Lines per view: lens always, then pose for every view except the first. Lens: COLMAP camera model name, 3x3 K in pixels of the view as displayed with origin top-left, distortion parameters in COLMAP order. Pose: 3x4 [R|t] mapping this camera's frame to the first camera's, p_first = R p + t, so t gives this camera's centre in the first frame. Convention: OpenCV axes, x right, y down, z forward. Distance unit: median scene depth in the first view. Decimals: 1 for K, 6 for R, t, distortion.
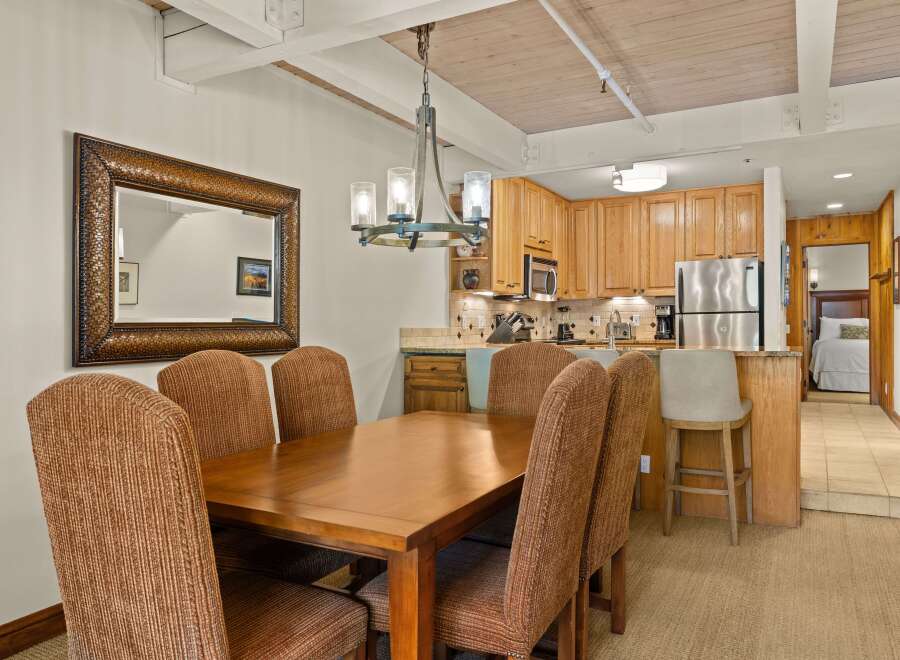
lens RADIAL K [[654.4, 0, 450.2], [0, 654.4, 325.8], [0, 0, 1]] dist [0.002074, 0.002783]
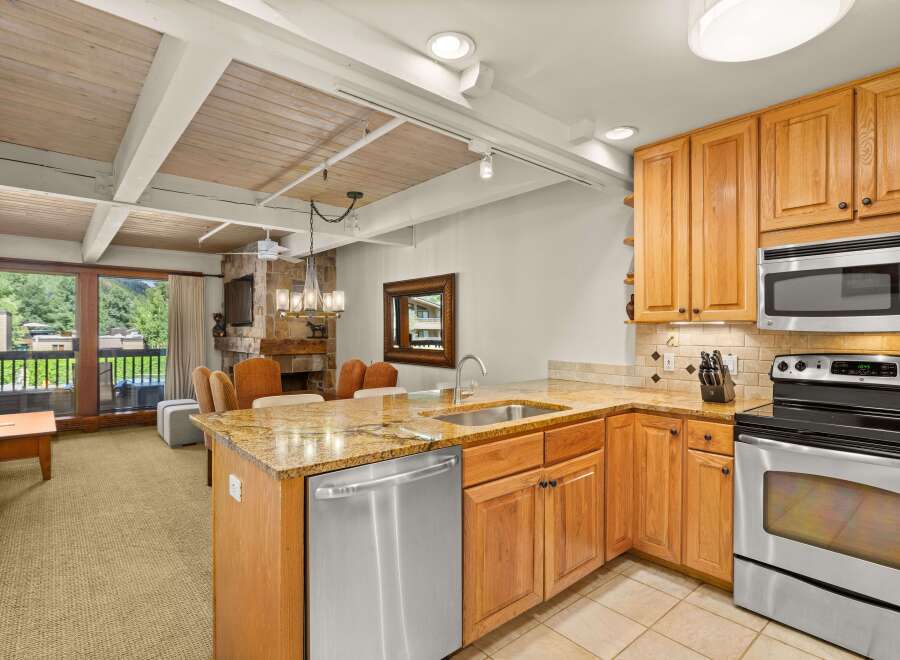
lens RADIAL K [[459.0, 0, 454.9], [0, 459.0, 331.3], [0, 0, 1]] dist [0.001916, -0.000294]
pose [[-0.346310, 0.010339, -0.938063, 0.575335], [-0.002136, 0.999928, 0.011809, -0.044457], [0.938118, 0.006093, -0.346263, 0.903827]]
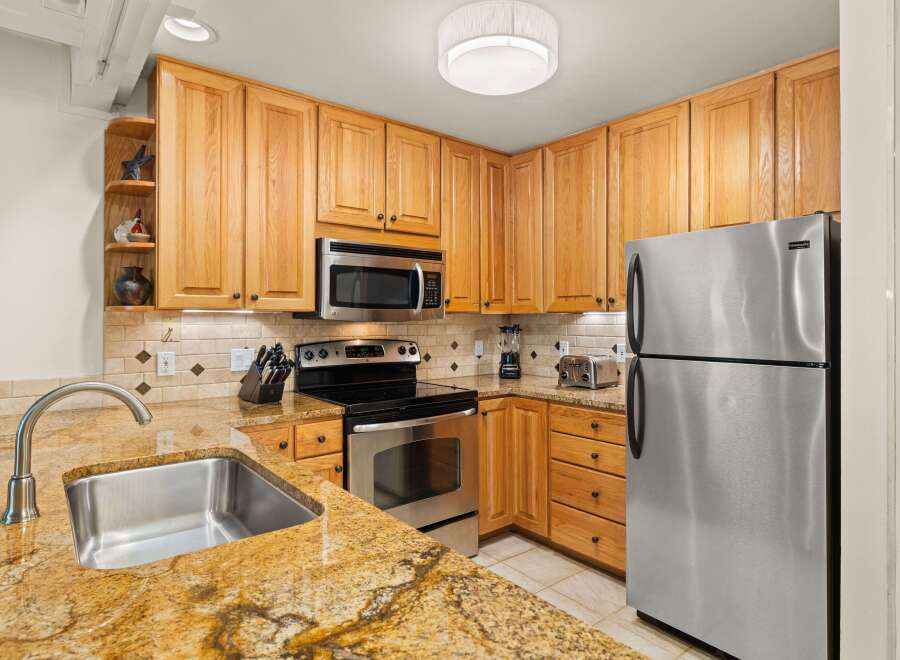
lens RADIAL K [[508.3, 0, 435.3], [0, 508.3, 319.5], [0, 0, 1]] dist [-0.020314, -0.000997]
pose [[0.920501, 0.013302, -0.390515, 0.379694], [-0.013520, 0.999906, 0.002190, -0.044298], [0.390507, 0.003263, 0.920594, 0.660646]]
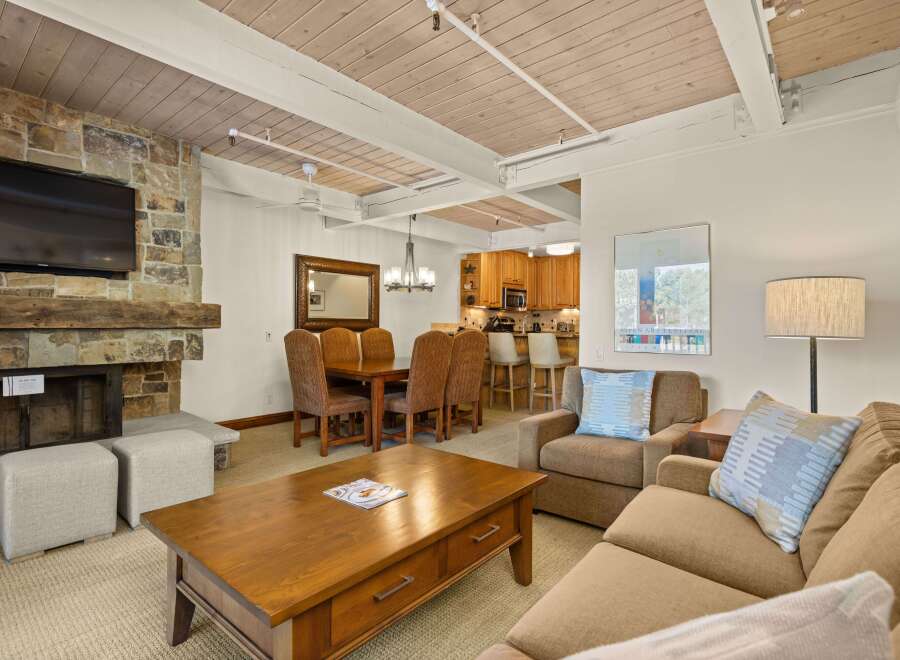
lens RADIAL K [[459.0, 0, 449.4], [0, 459.0, 324.8], [0, 0, 1]] dist [0.001916, -0.000294]
pose [[0.981155, 0.019783, -0.192205, 0.232946], [-0.019675, 0.999803, 0.002471, 0.004584], [0.192216, 0.001357, 0.981352, -0.410115]]
